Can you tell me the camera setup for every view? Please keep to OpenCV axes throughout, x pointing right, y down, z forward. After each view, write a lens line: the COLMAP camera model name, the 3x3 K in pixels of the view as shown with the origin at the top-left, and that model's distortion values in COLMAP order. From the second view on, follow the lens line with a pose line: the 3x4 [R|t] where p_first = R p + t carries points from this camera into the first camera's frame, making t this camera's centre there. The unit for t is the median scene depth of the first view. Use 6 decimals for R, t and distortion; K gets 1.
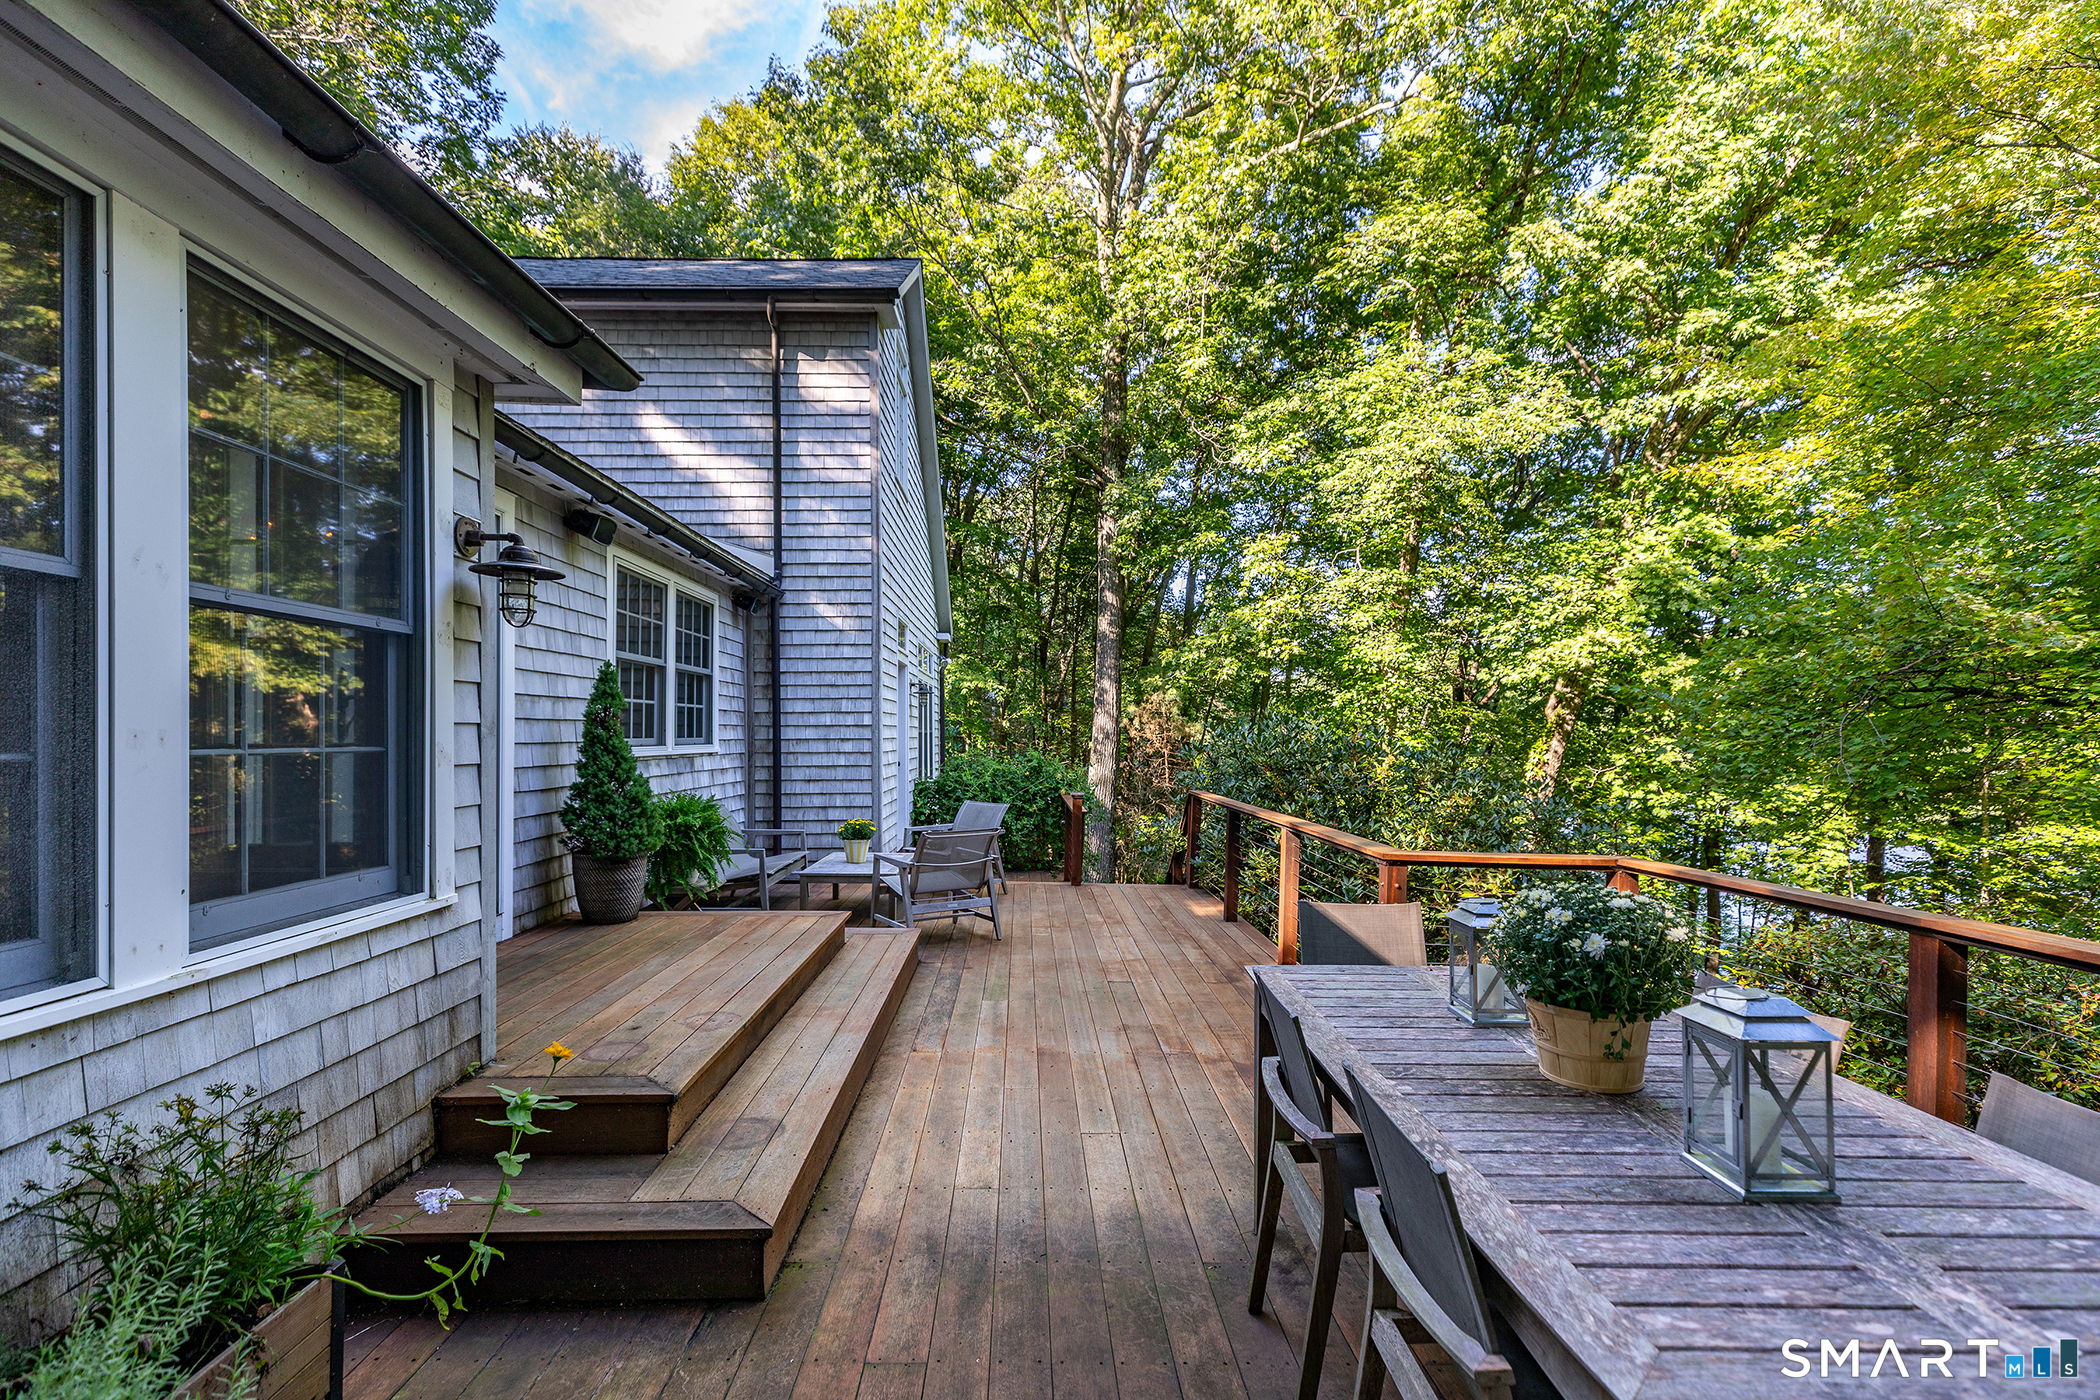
lens RADIAL K [[951.9, 0, 1035.8], [0, 951.9, 733.2], [0, 0, 1]] dist [0.029814, -0.004605]
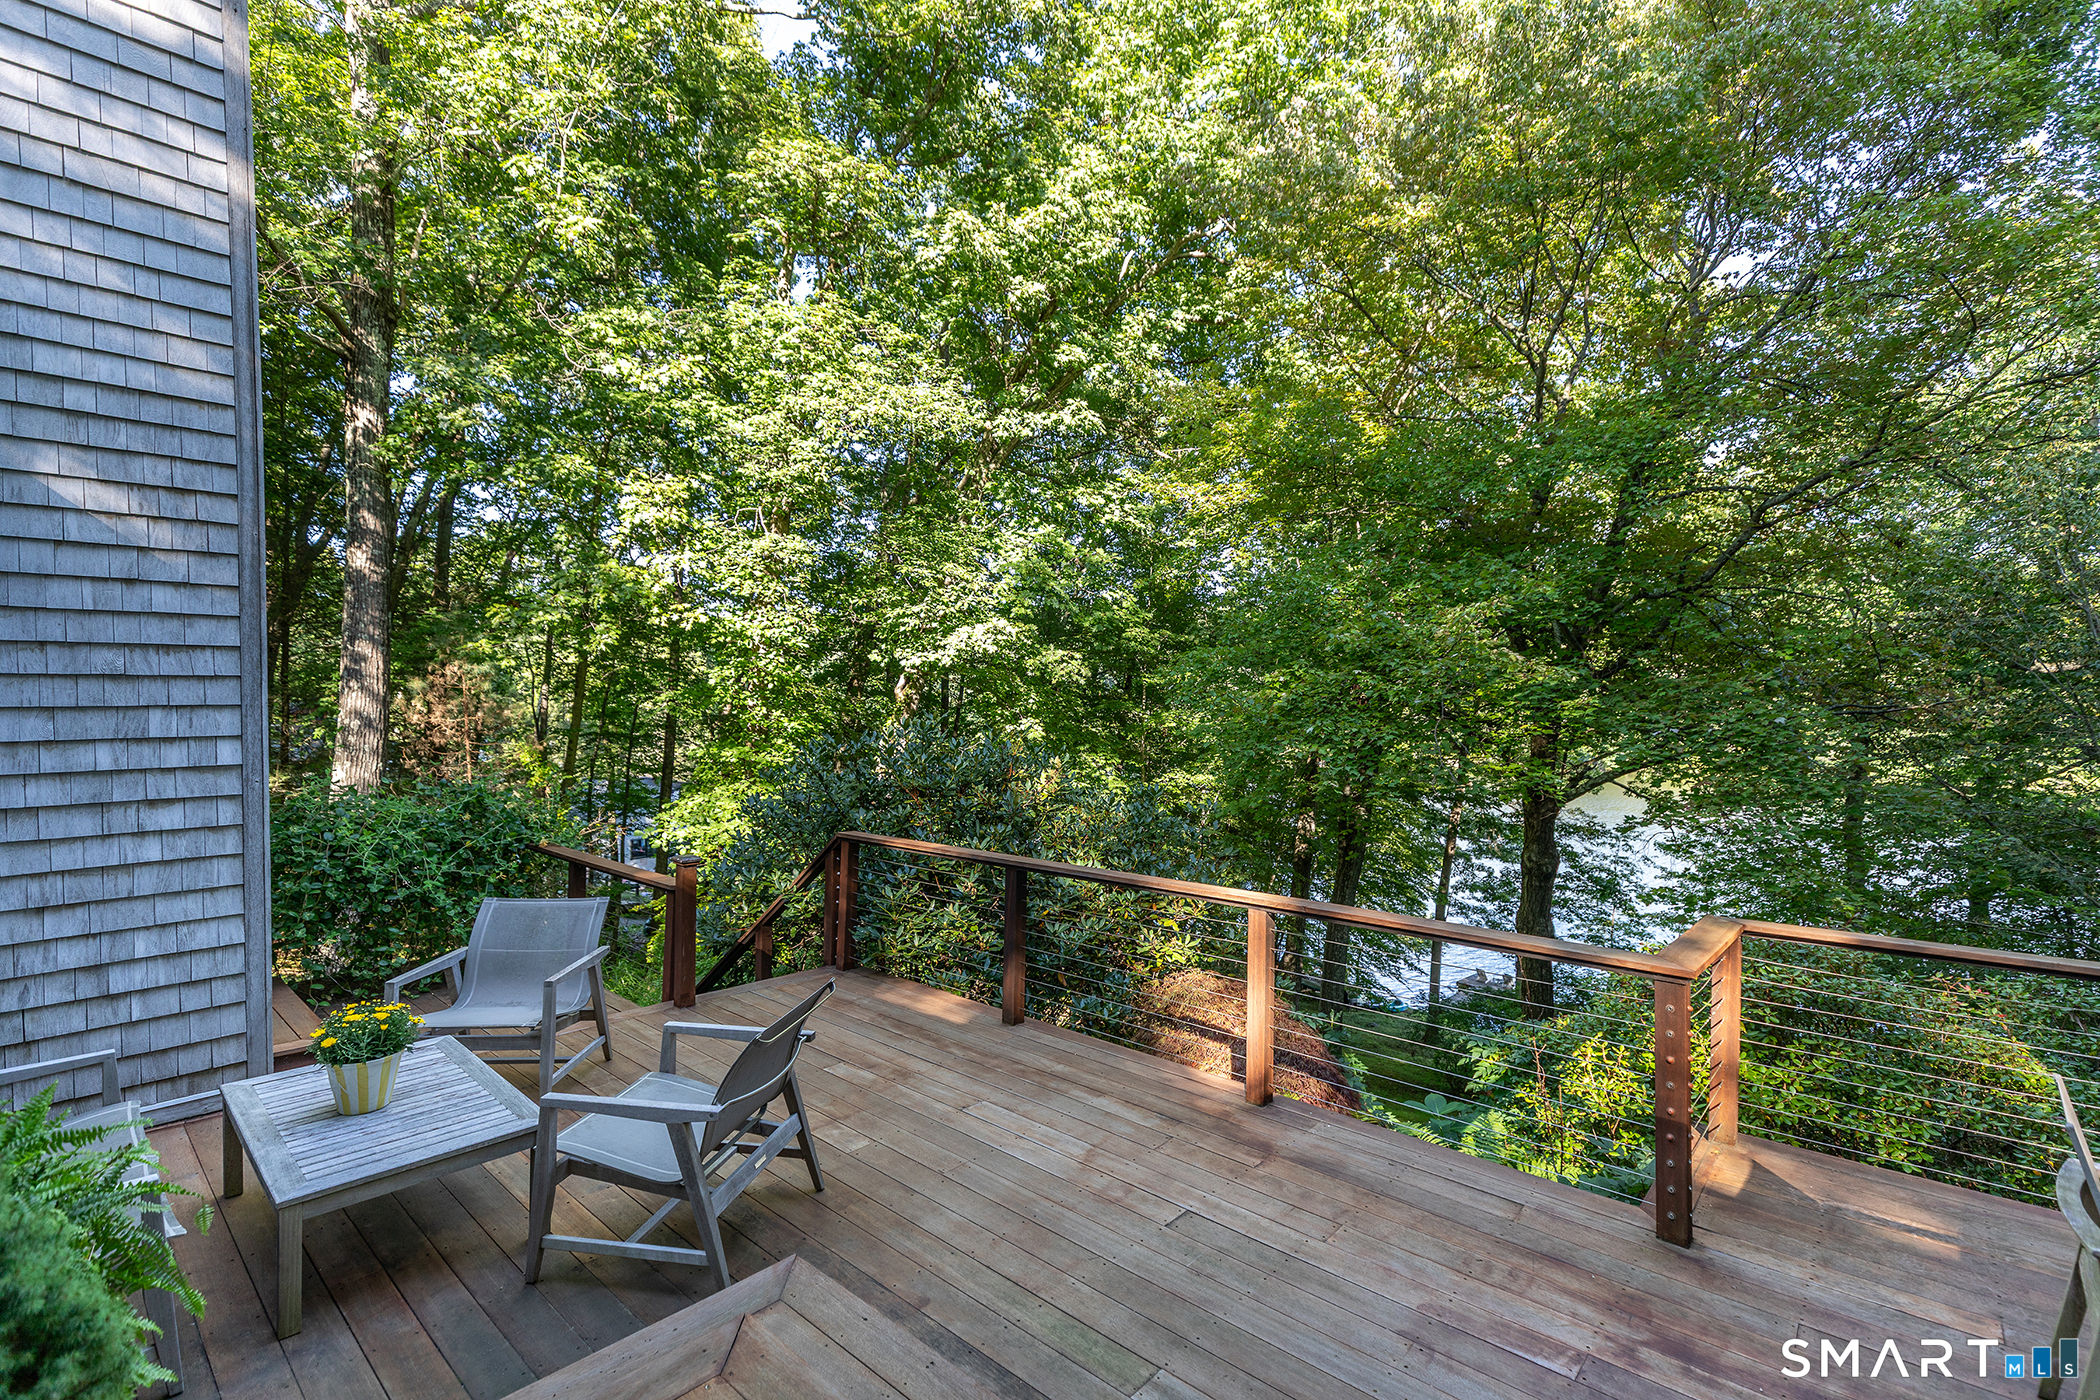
lens RADIAL K [[951.9, 0, 1053.2], [0, 951.9, 704.8], [0, 0, 1]] dist [0.029814, -0.004605]
pose [[0.677533, -0.007719, 0.735452, -0.138162], [0.000341, 0.999948, 0.010181, -0.023051], [-0.735492, -0.006648, 0.677501, 0.222324]]
